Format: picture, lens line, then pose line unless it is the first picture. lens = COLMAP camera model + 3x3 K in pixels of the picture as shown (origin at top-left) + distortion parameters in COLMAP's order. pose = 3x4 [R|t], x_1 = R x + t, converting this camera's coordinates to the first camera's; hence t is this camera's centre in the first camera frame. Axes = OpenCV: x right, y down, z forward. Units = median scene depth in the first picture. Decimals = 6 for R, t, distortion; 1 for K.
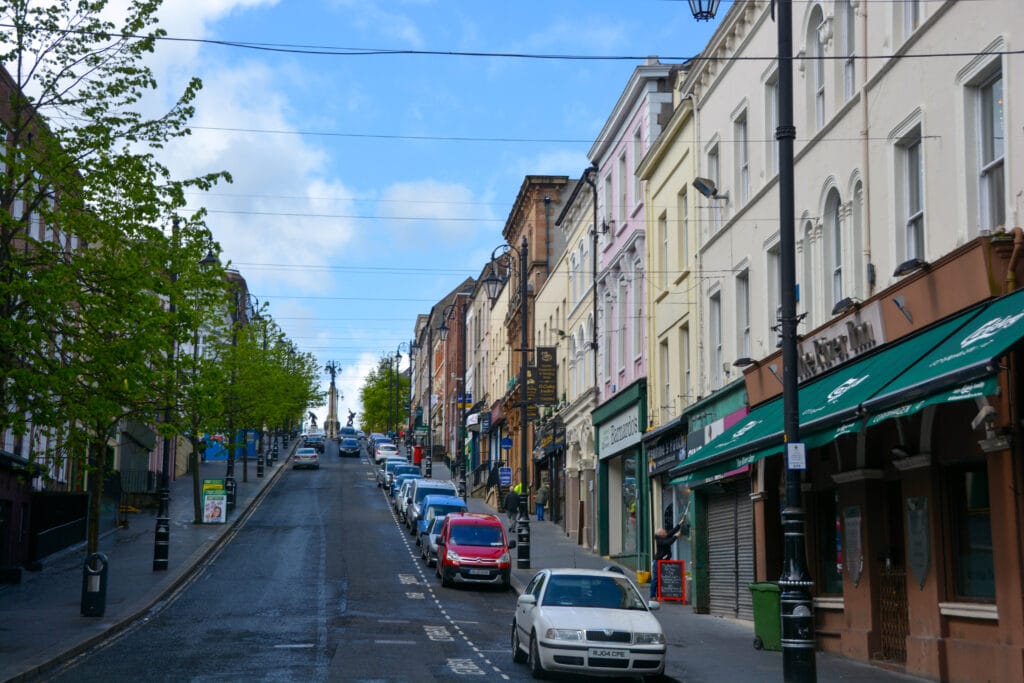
lens RADIAL K [[1526.7, 0, 513.5], [0, 1526.7, 343.0], [0, 0, 1]] dist [0.275083, 0.000000]
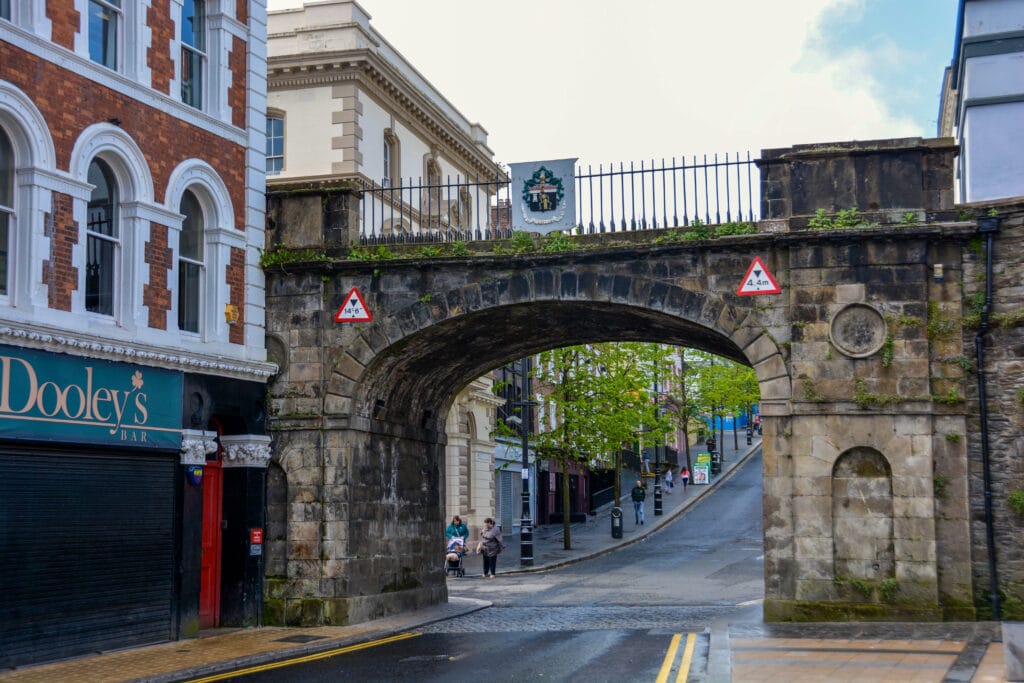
lens RADIAL K [[1434.8, 0, 511.9], [0, 1434.8, 341.9], [0, 0, 1]] dist [0.019992, 0.000000]
pose [[0.936264, -0.059400, -0.346239, 0.188465], [0.069168, 0.997478, 0.015912, -0.085221], [0.344421, -0.038847, 0.938011, -0.561097]]
